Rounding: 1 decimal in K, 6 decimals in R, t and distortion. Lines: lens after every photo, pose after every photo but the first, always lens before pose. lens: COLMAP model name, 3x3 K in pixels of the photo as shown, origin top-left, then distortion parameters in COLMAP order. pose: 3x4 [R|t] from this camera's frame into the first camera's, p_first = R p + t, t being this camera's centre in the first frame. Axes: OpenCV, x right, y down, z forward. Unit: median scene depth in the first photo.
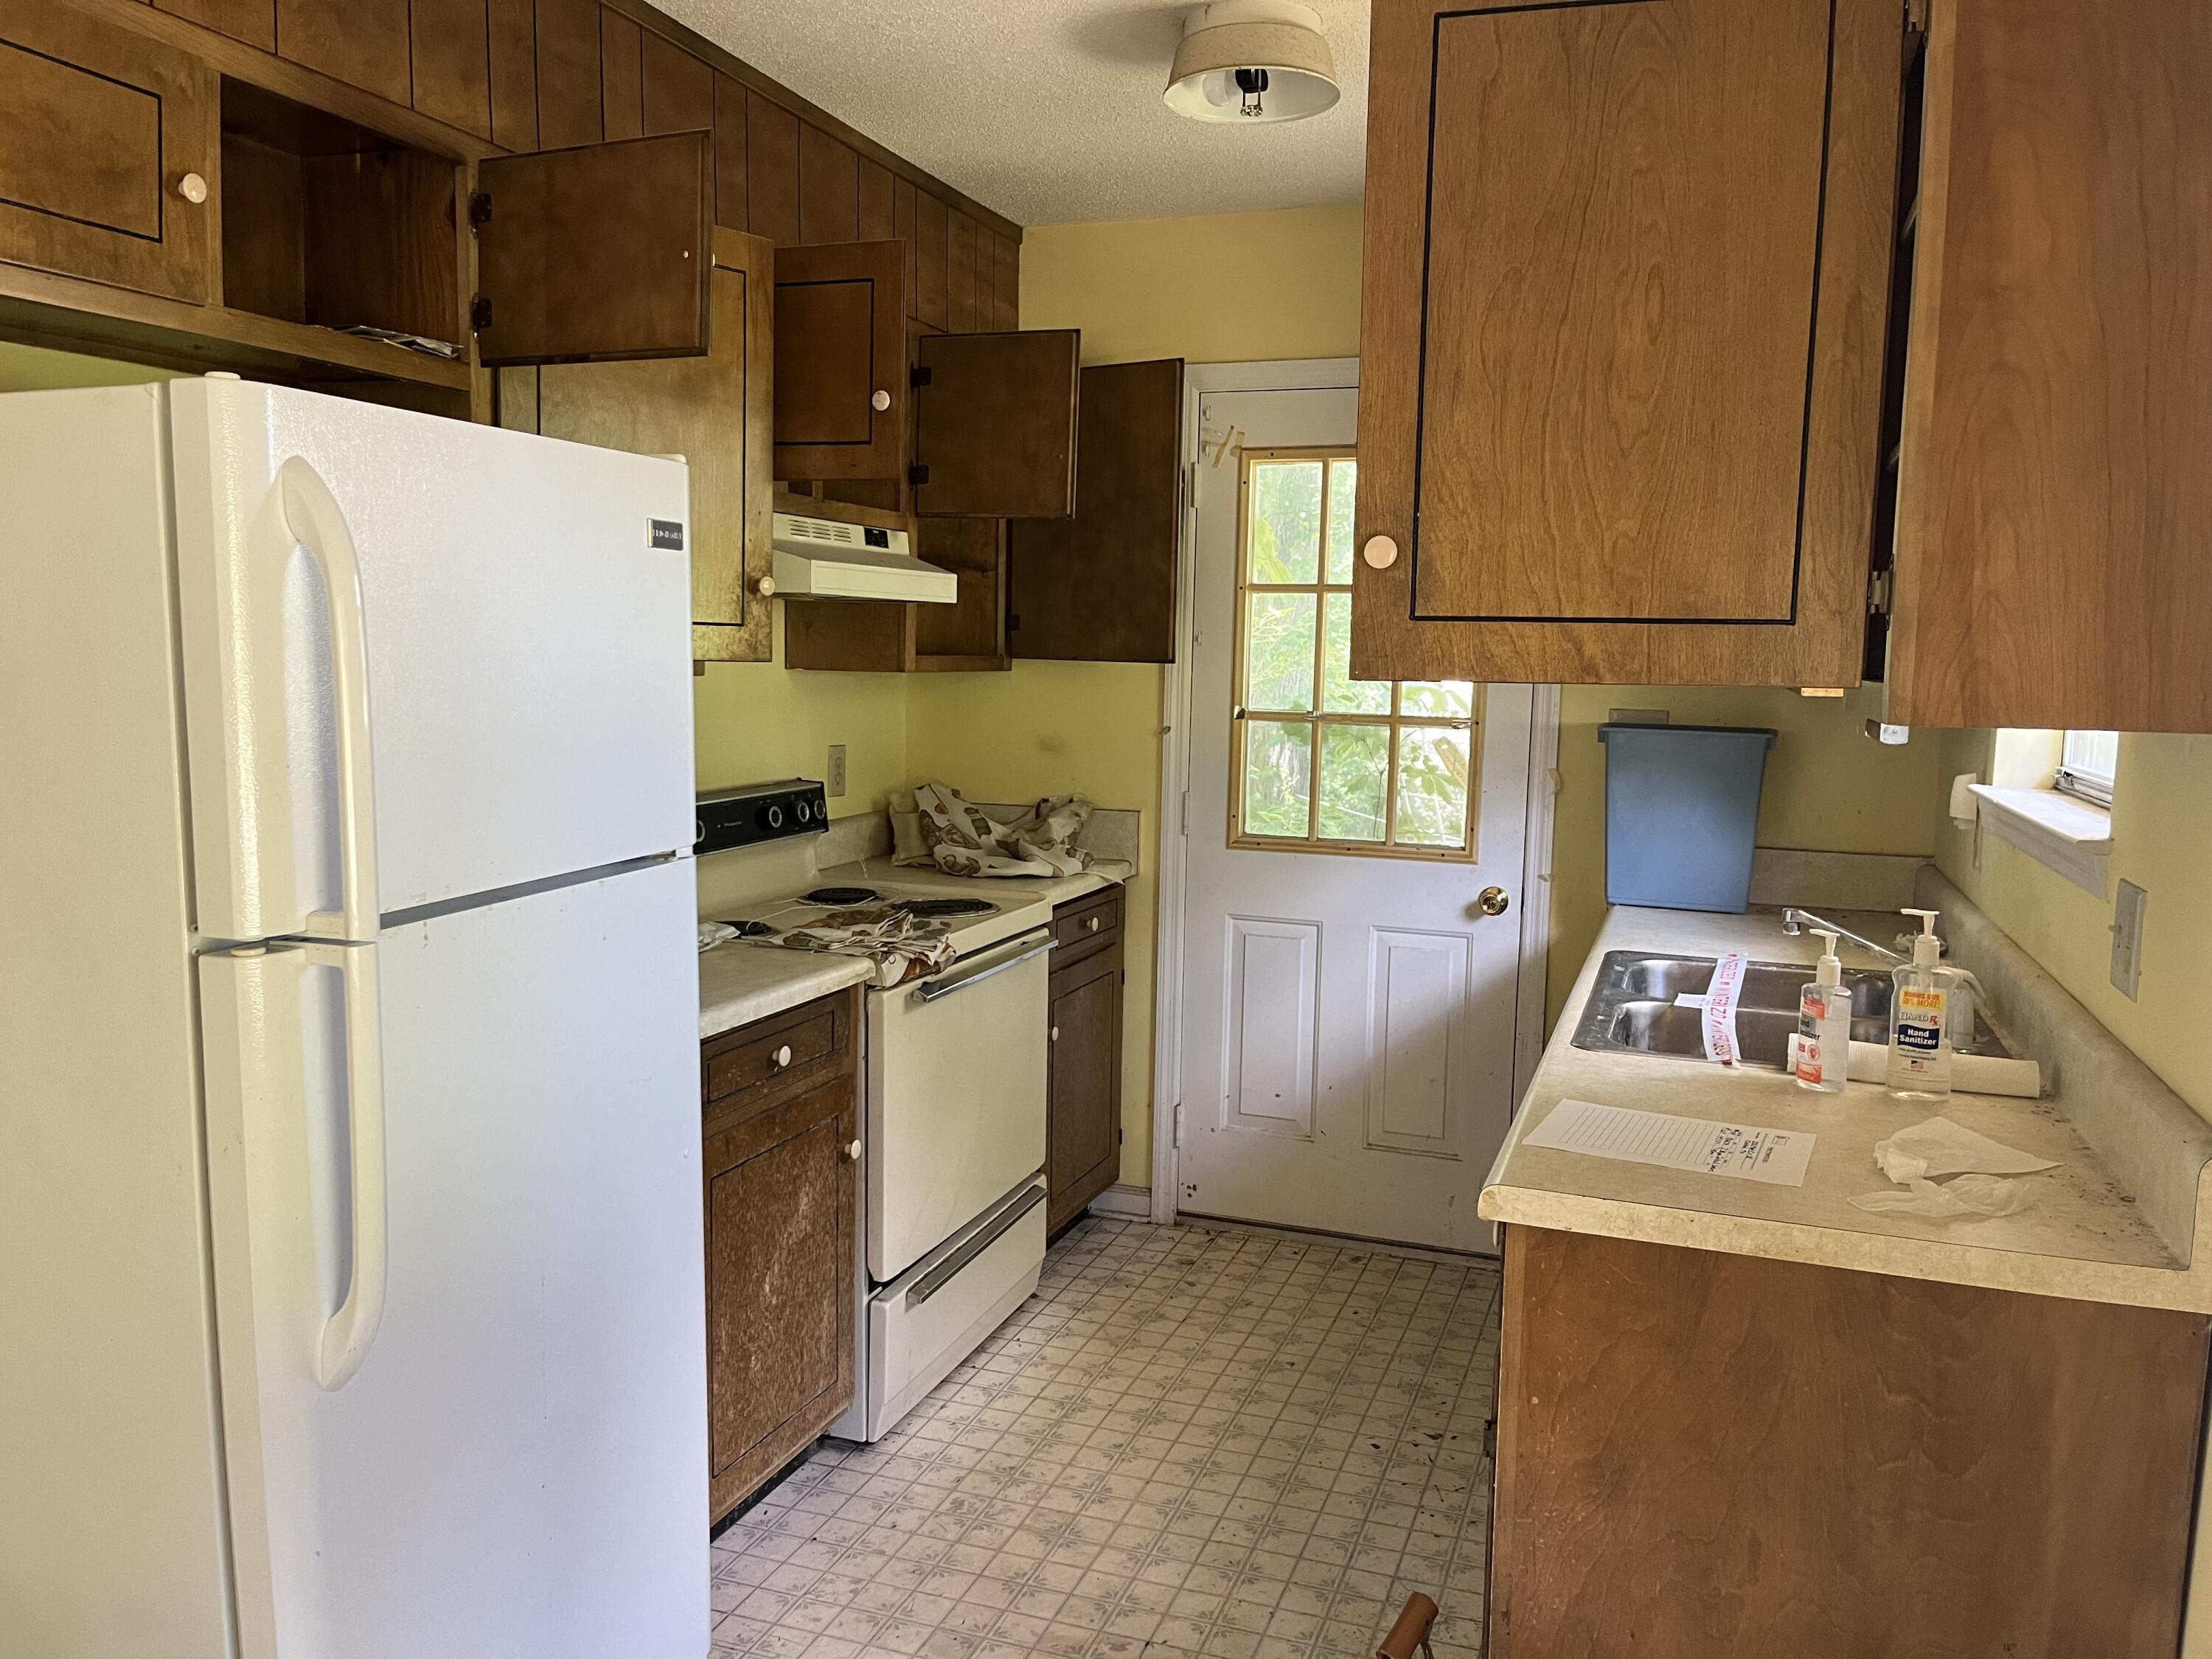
lens RADIAL K [[1636.1, 0, 1112.1], [0, 1636.1, 824.3], [0, 0, 1]] dist [0.024815, -0.014904]
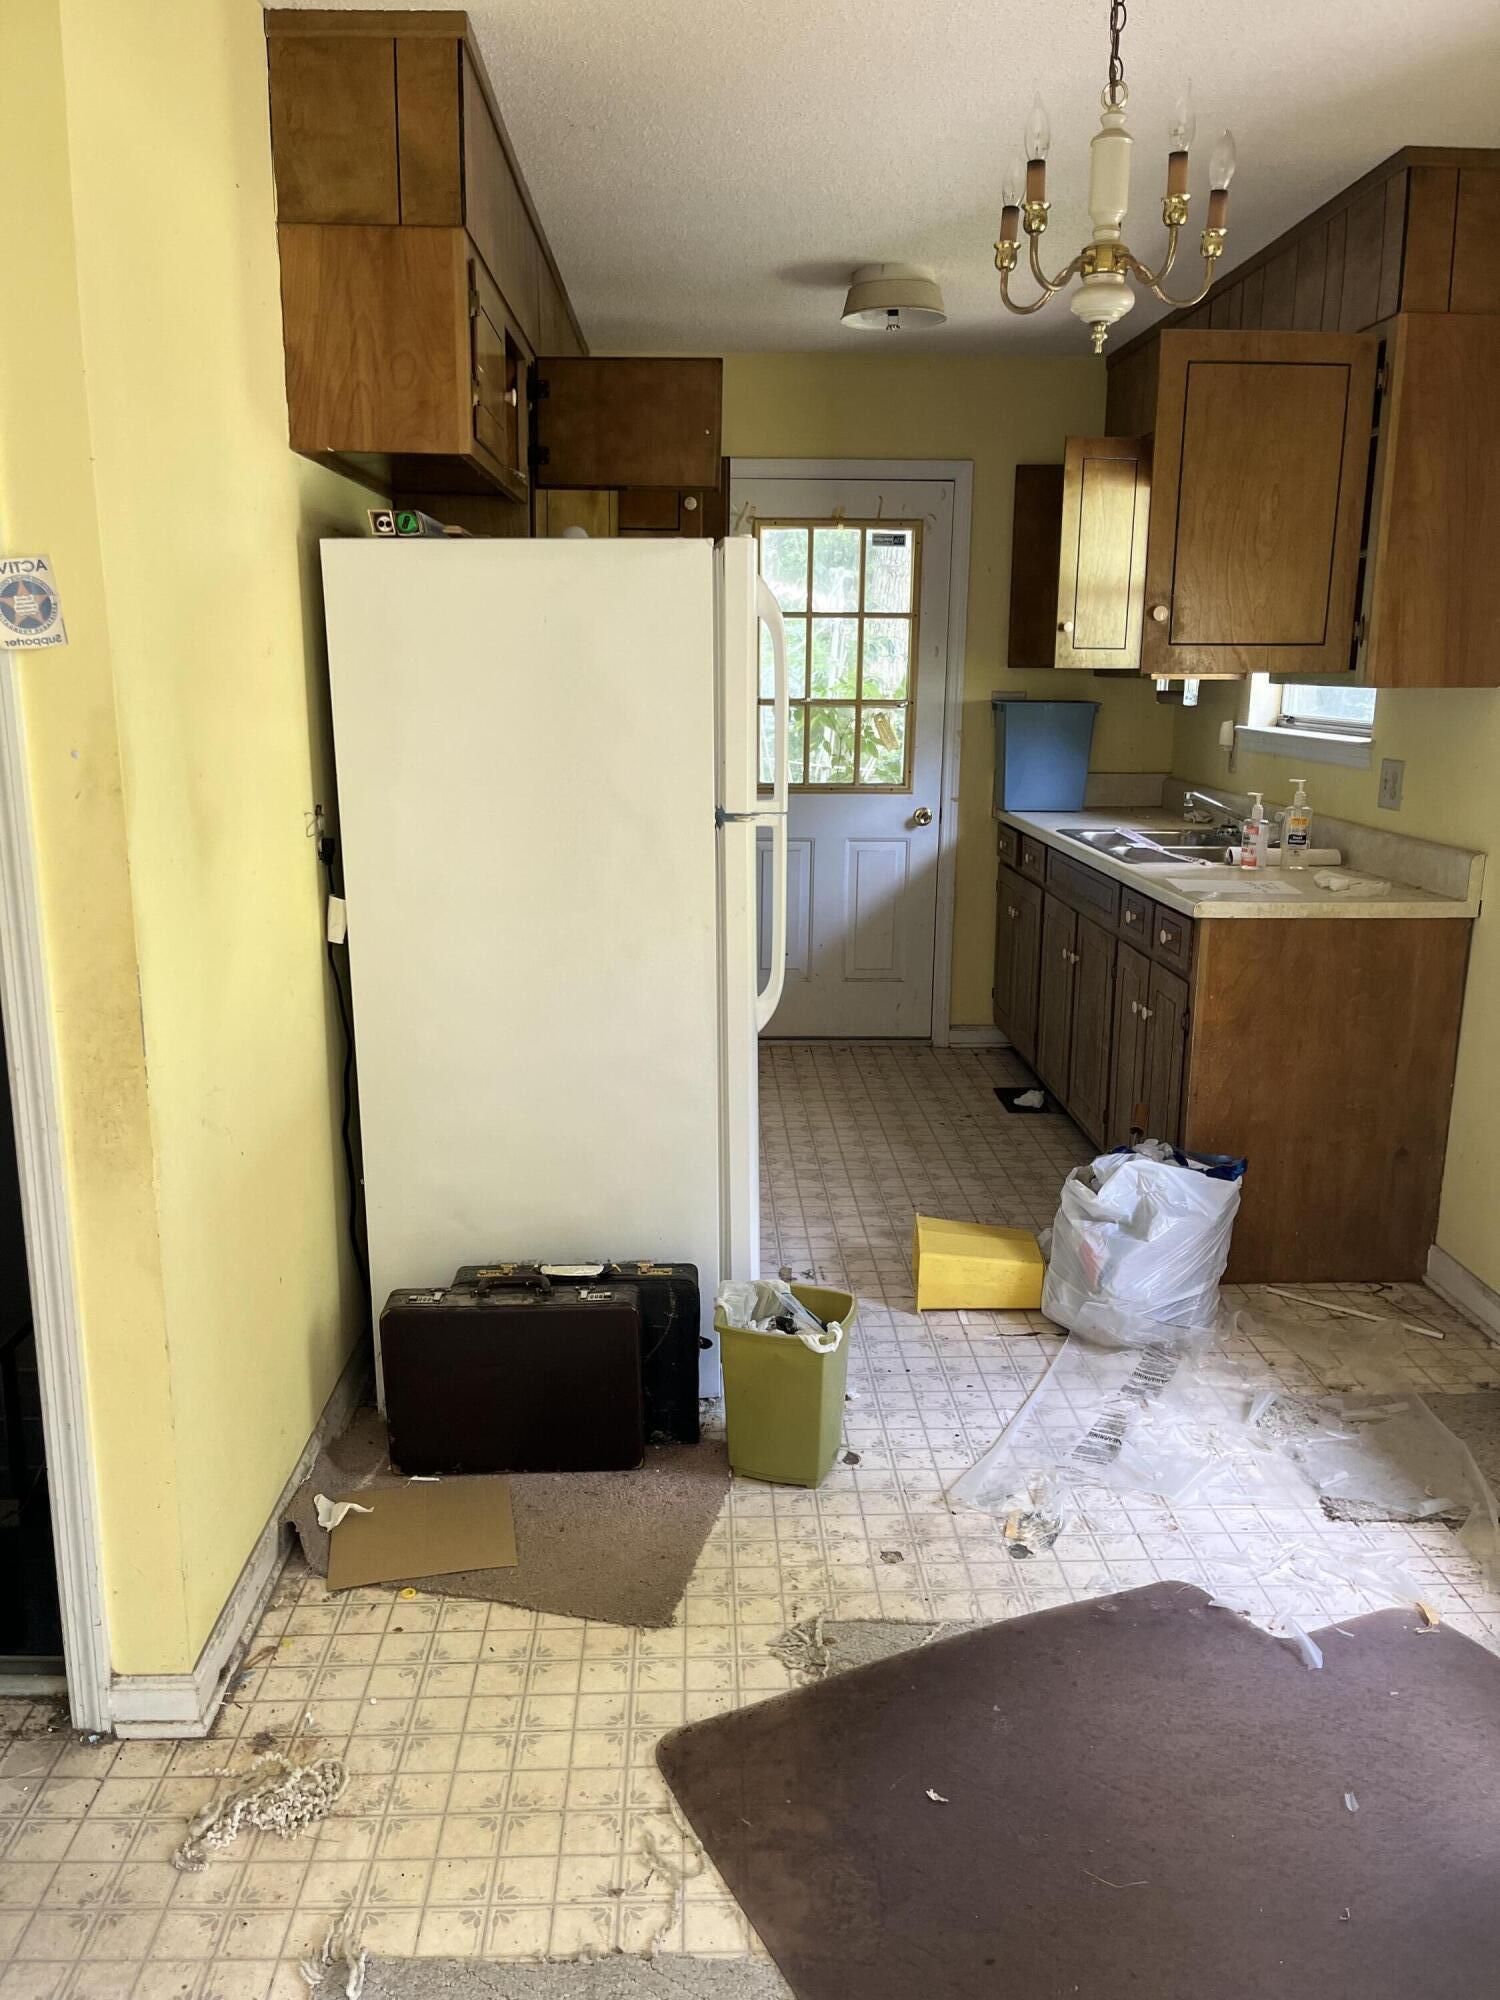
lens RADIAL K [[1479.3, 0, 698.1], [0, 1479.3, 991.9], [0, 0, 1]] dist [0.024815, -0.014904]
pose [[0.938555, -0.091110, 0.332887, -0.591627], [0.050297, 0.990336, 0.129245, 0.024060], [-0.341446, -0.104560, 0.934067, -0.363156]]
